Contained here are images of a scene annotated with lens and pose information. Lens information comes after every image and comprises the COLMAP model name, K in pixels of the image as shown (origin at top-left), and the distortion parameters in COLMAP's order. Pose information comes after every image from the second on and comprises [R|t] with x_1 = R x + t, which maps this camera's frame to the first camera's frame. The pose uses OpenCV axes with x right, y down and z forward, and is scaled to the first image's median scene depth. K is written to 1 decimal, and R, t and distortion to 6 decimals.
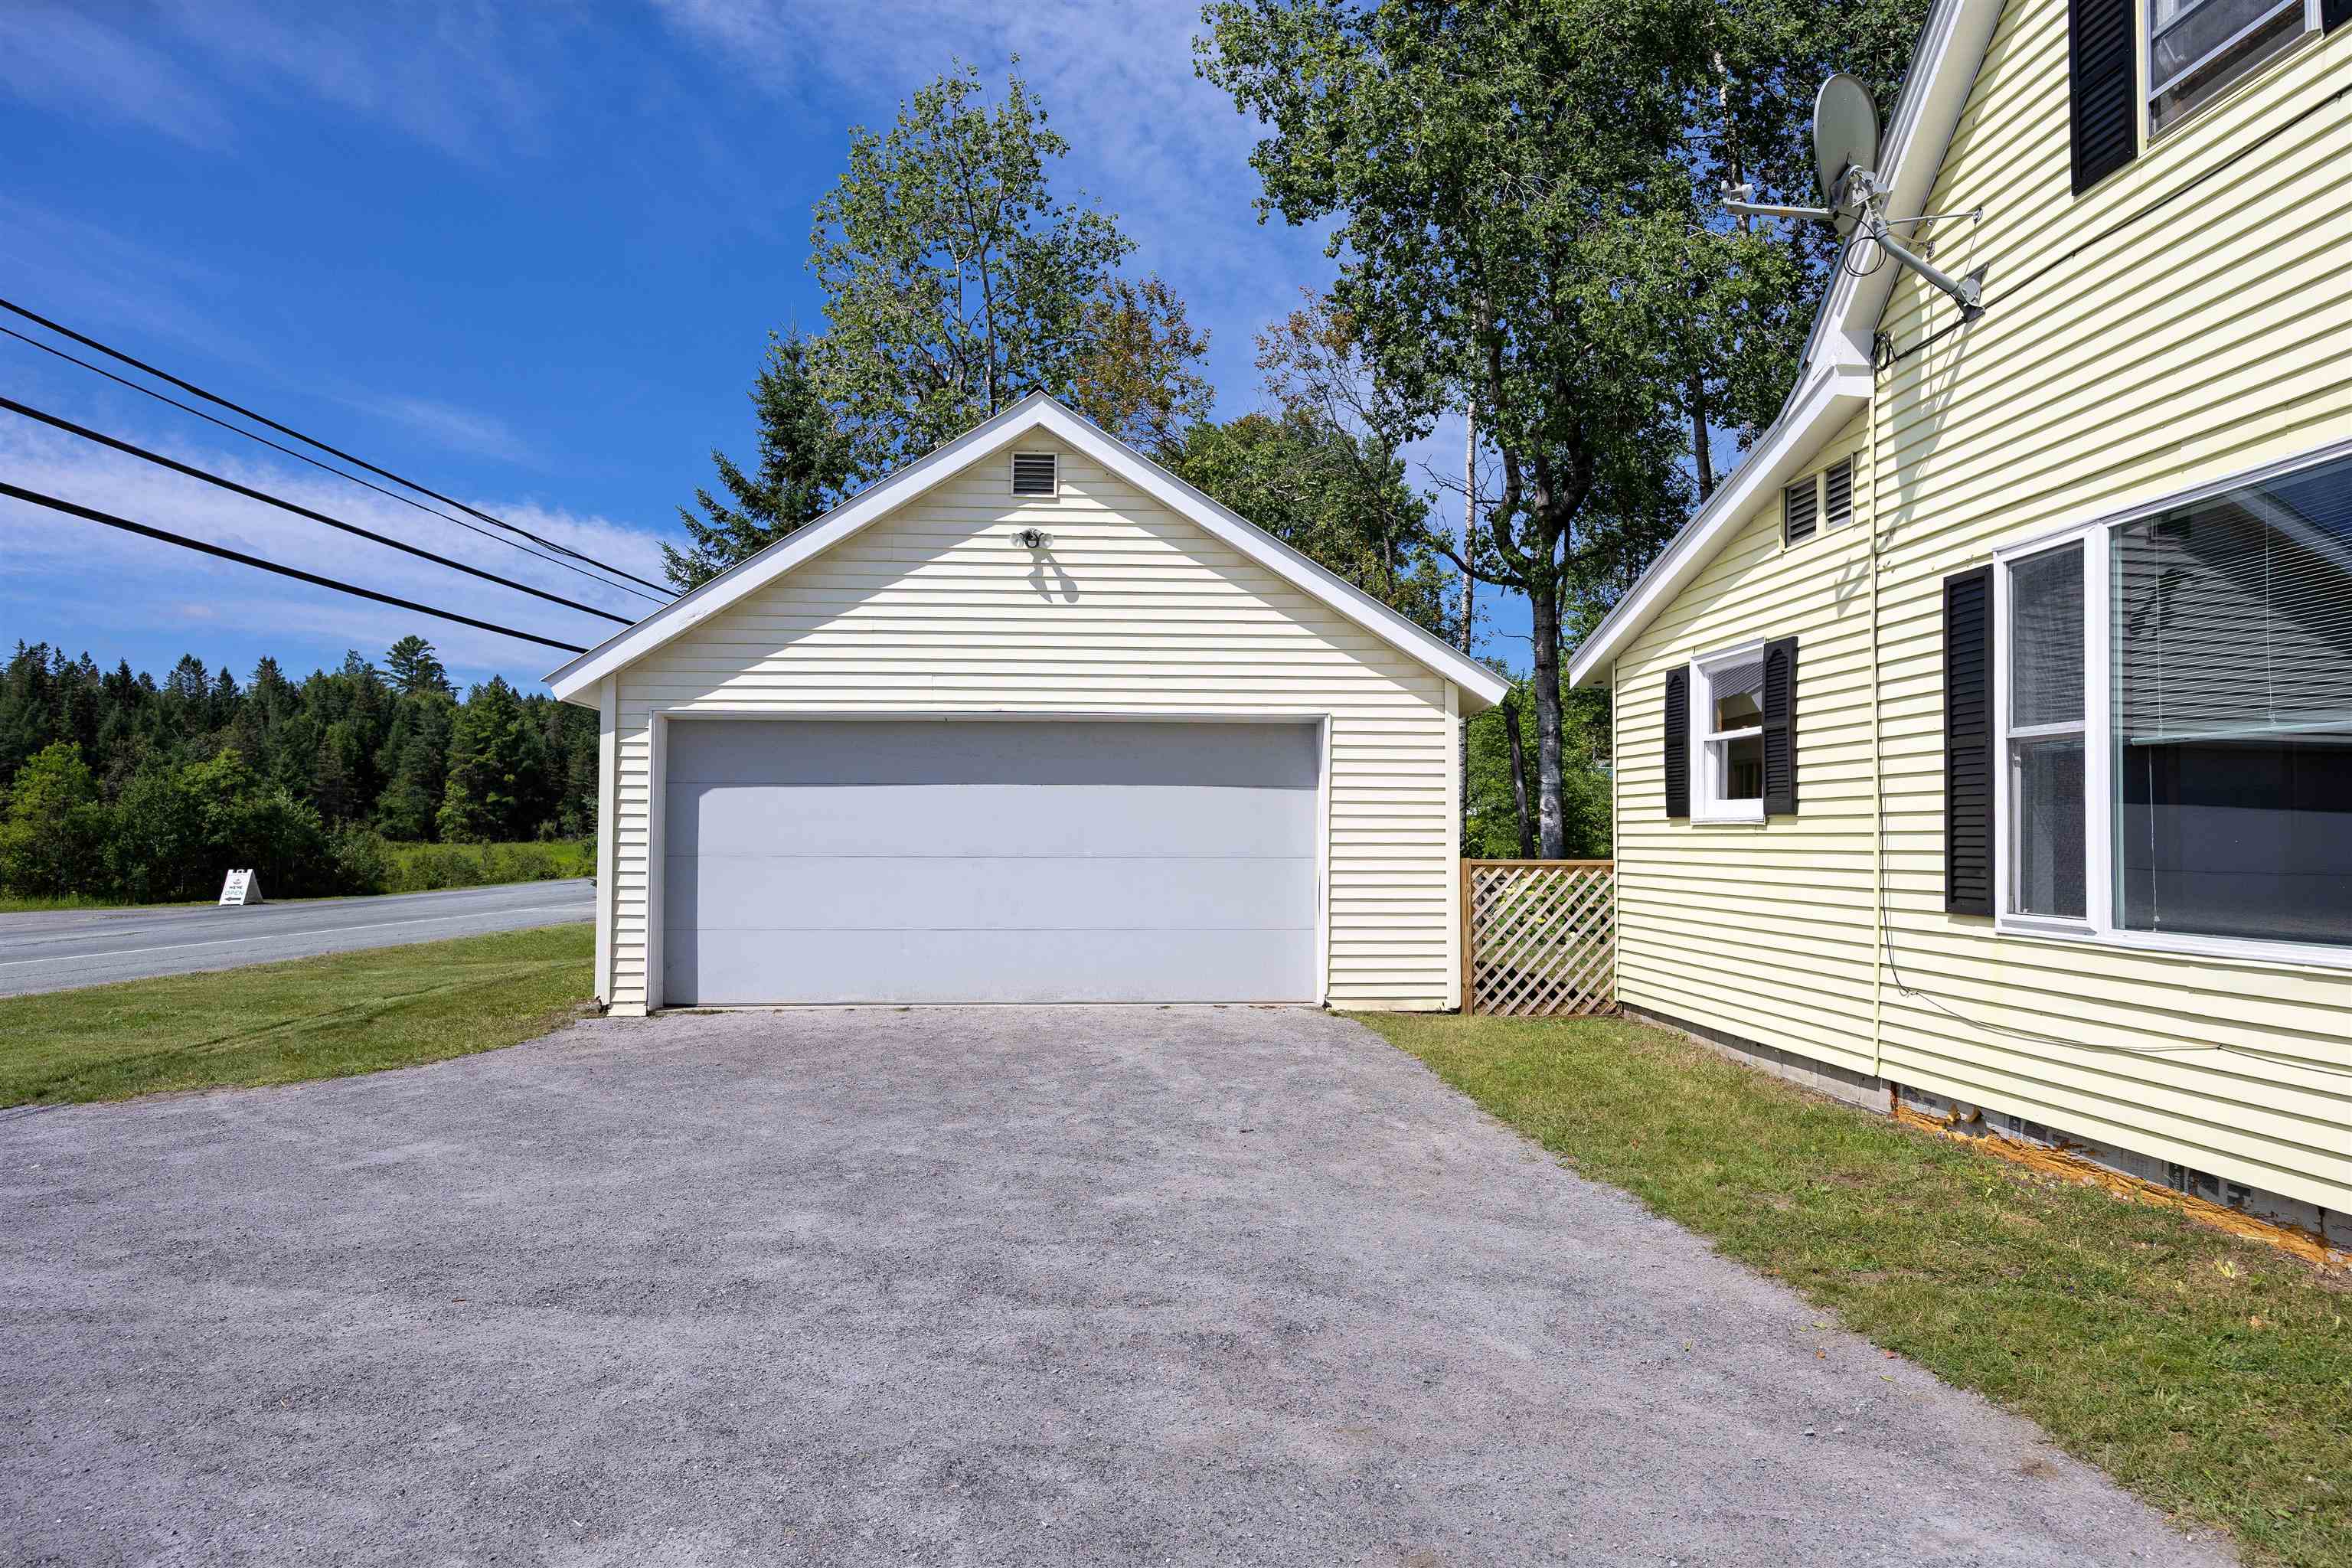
lens RADIAL K [[1474.2, 0, 1176.0], [0, 1474.2, 784.0], [0, 0, 1]] dist [0.000927, 0.000244]
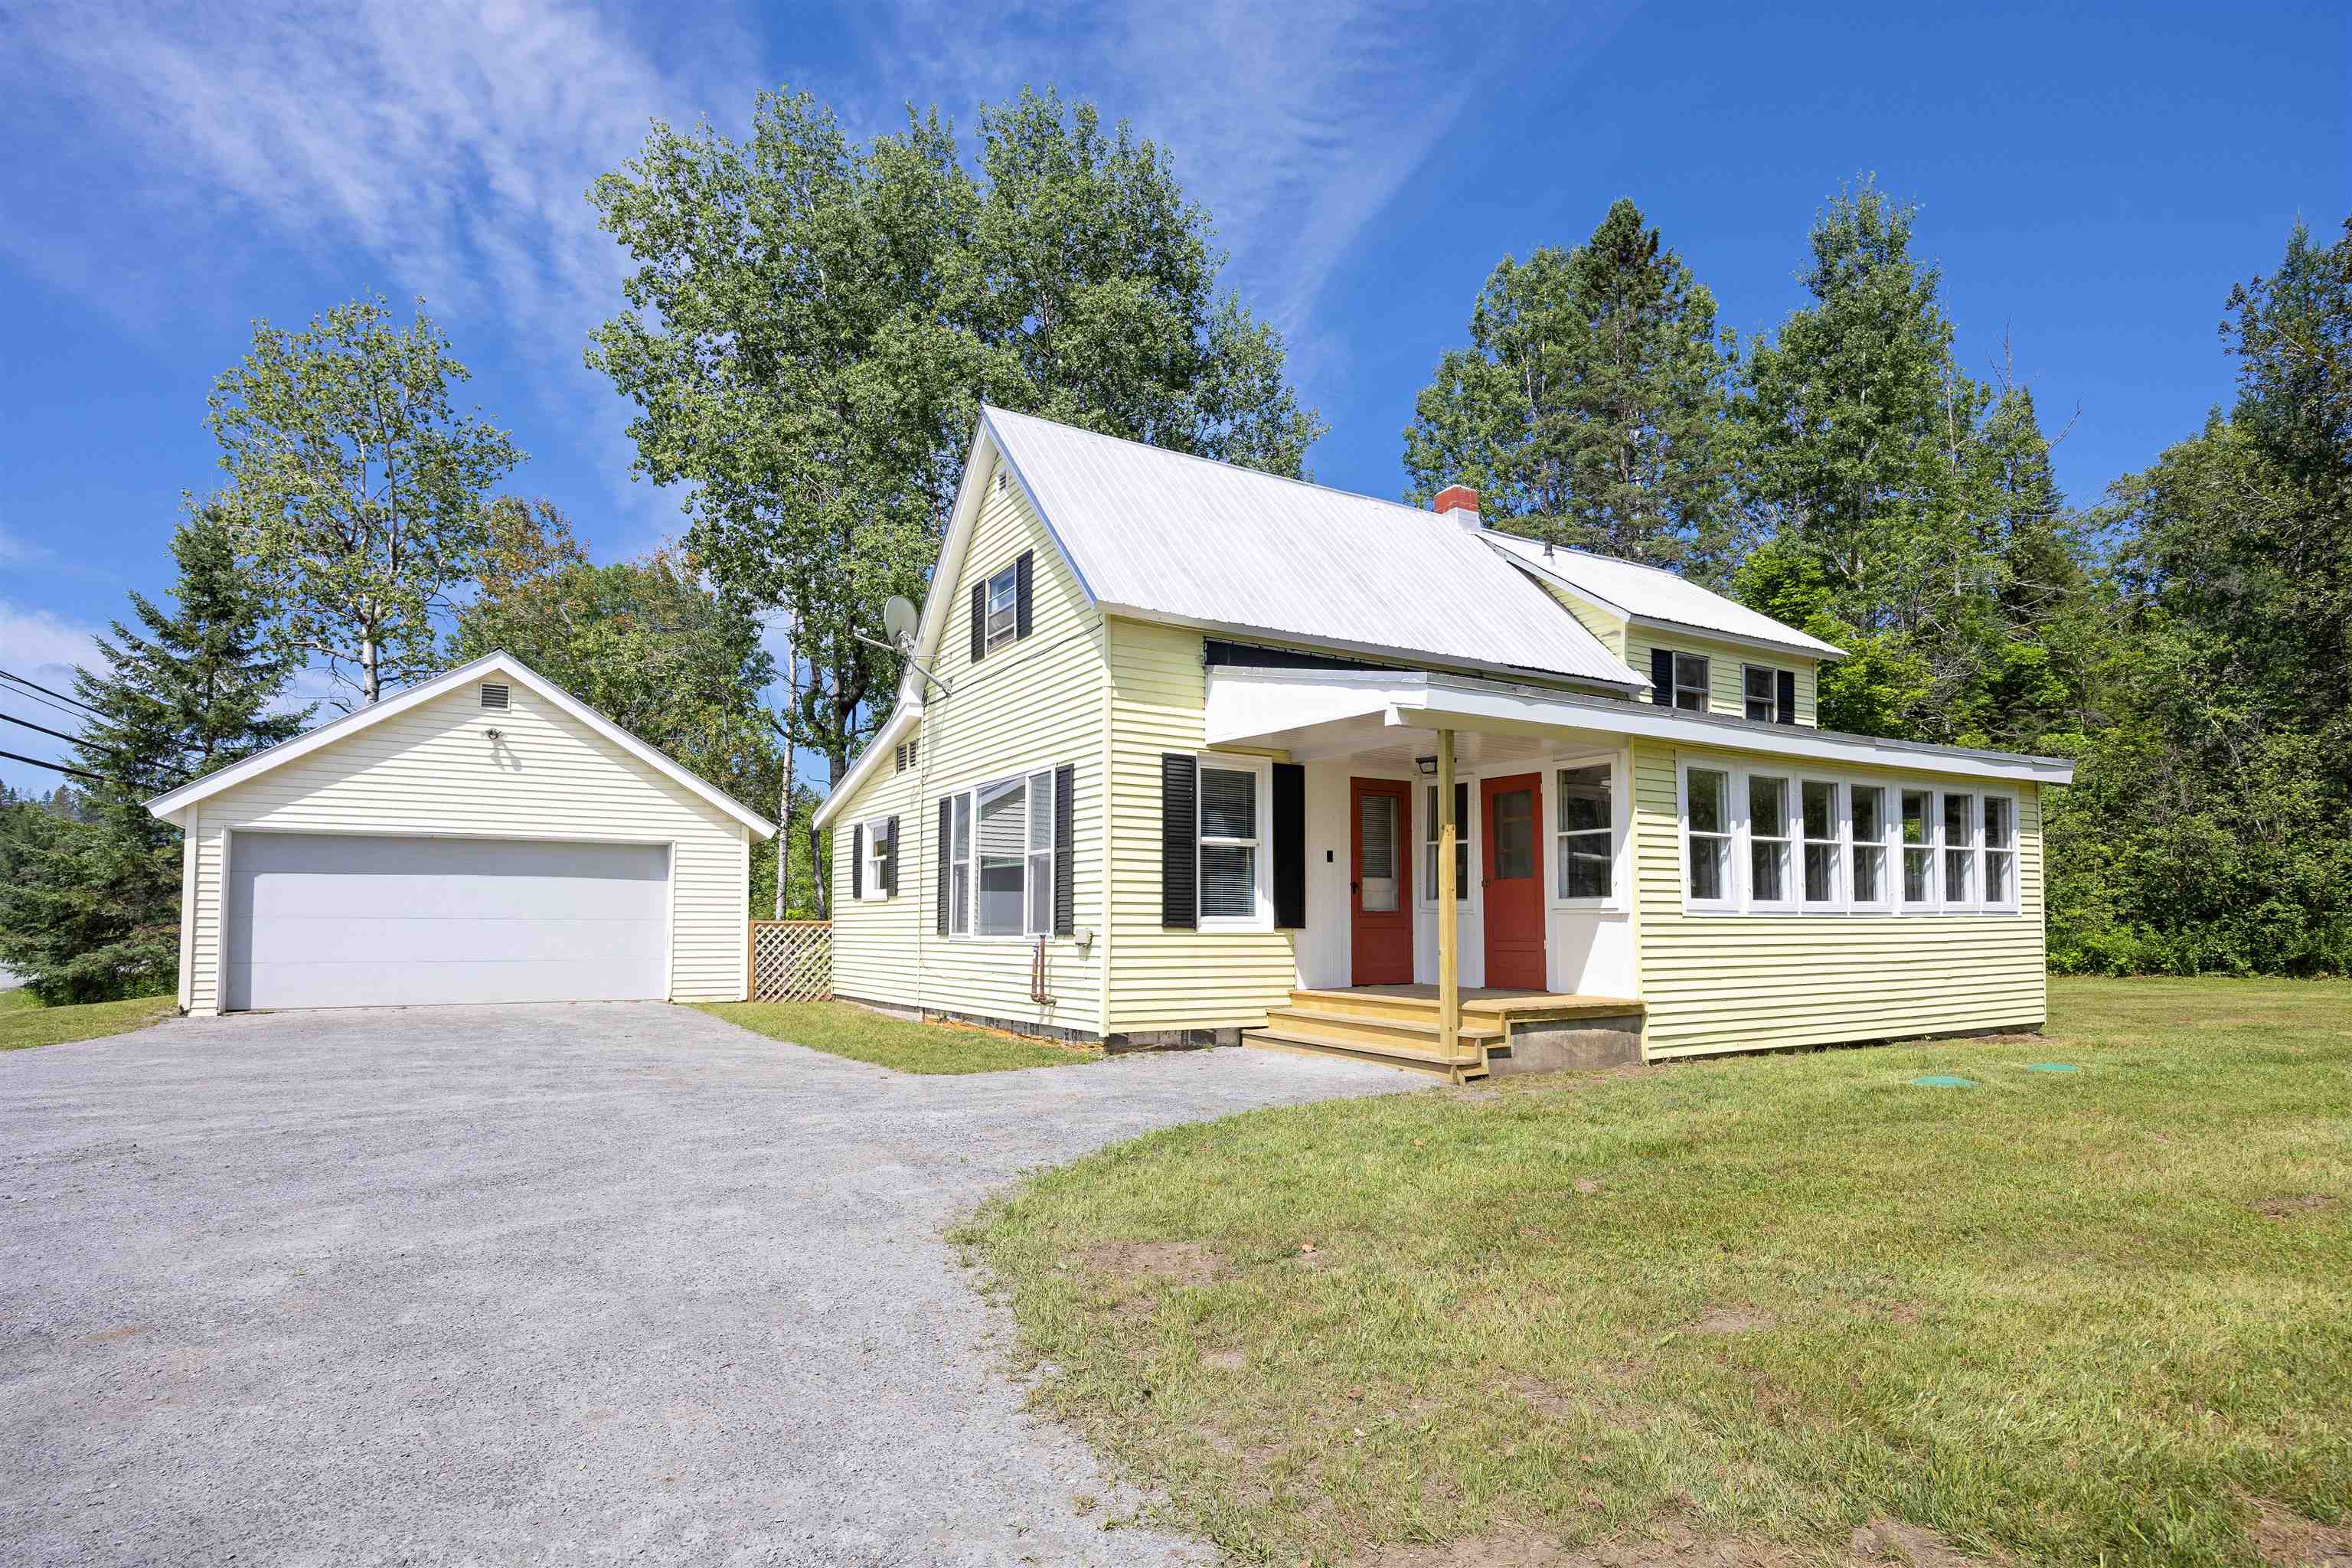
lens RADIAL K [[1274.2, 0, 1178.7], [0, 1274.2, 875.6], [0, 0, 1]] dist [-0.005381, -0.002193]
pose [[0.889809, 0.017674, 0.455991, -0.059070], [-0.014645, 0.999841, -0.010176, 0.002937], [-0.456098, 0.002377, 0.889926, -0.686042]]
